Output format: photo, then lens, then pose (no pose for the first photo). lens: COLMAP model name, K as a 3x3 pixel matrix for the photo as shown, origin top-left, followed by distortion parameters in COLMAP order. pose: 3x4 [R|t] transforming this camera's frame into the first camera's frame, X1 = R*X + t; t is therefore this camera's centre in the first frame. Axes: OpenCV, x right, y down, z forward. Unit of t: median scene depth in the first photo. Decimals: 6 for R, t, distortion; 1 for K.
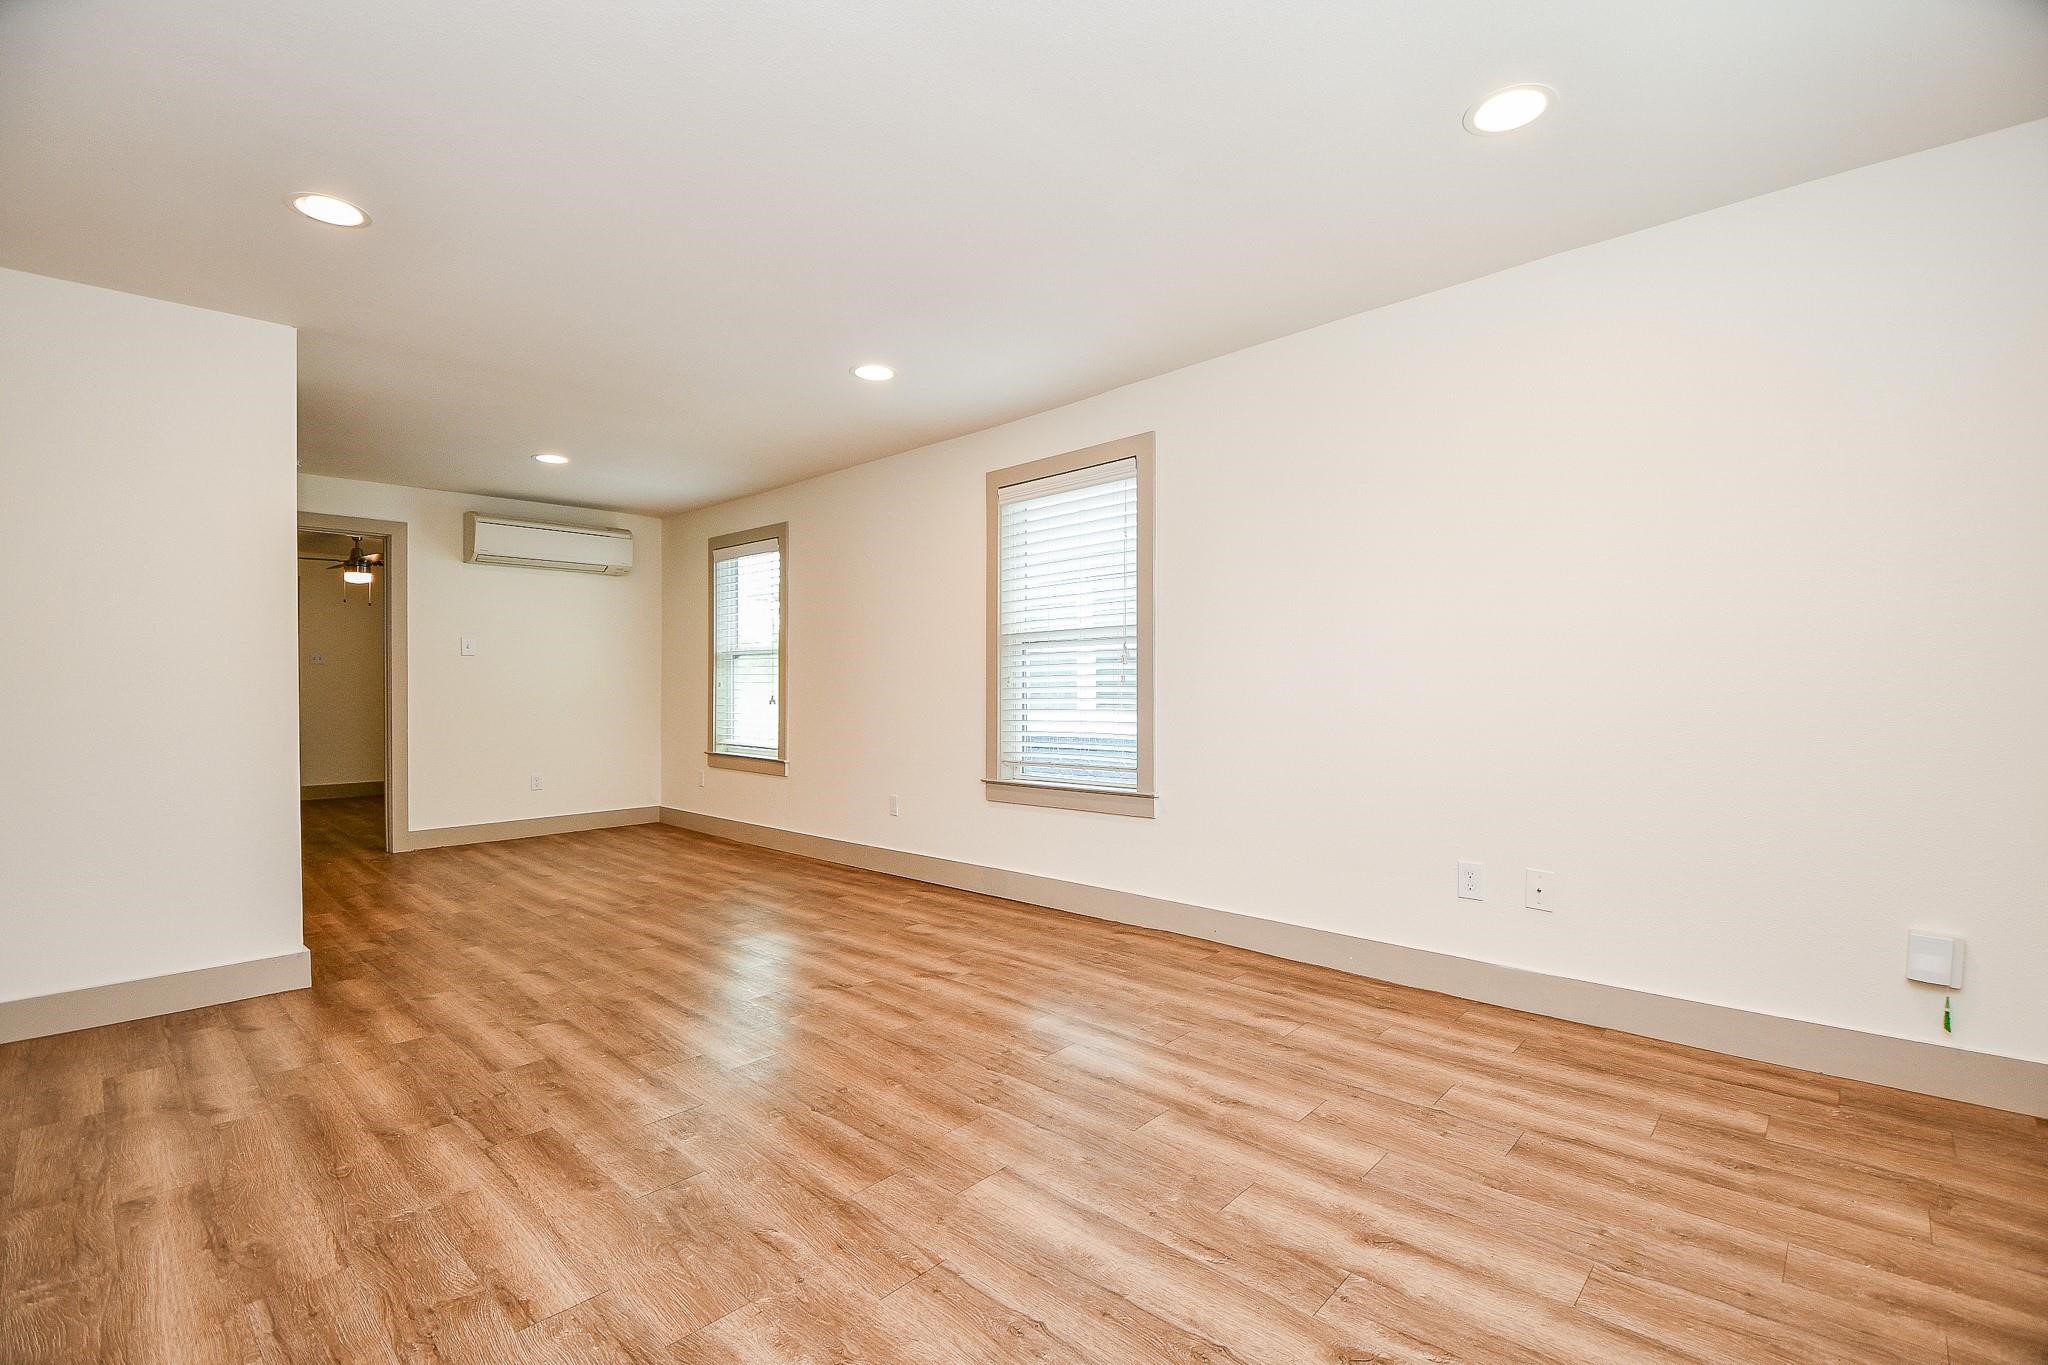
lens RADIAL K [[900.2, 0, 1033.6], [0, 900.2, 689.1], [0, 0, 1]] dist [0.018815, -0.030490]
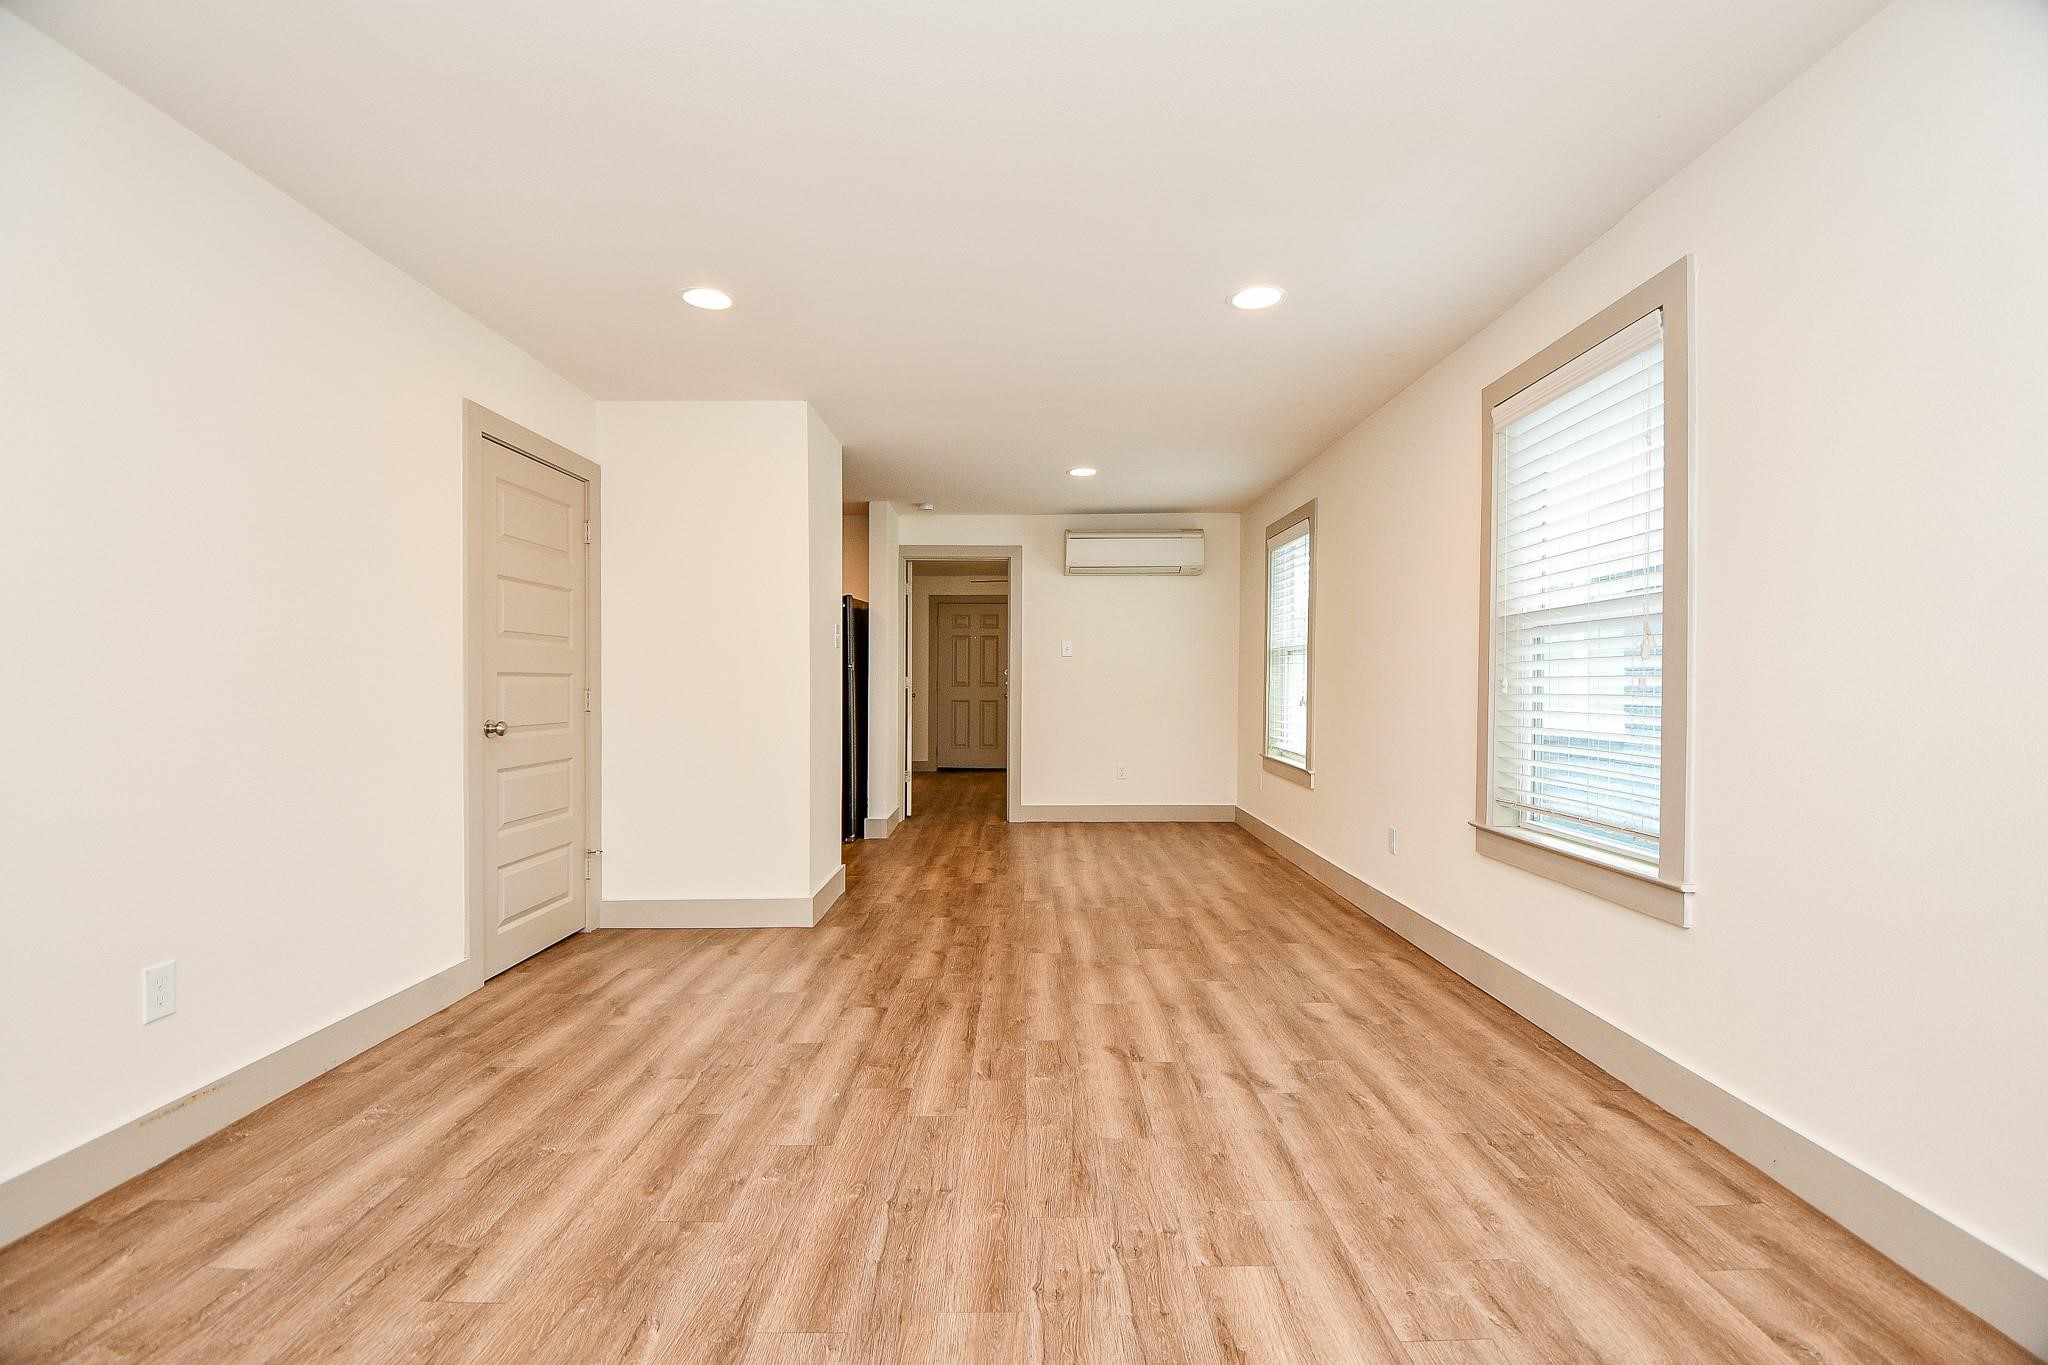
lens RADIAL K [[898.9, 0, 1025.3], [0, 898.9, 676.3], [0, 0, 1]] dist [0.020041, -0.030308]
pose [[0.682758, 0.000765, -0.730644, 0.327934], [-0.004772, 0.999983, -0.003412, -0.015698], [0.730629, 0.005817, 0.682750, 0.369585]]
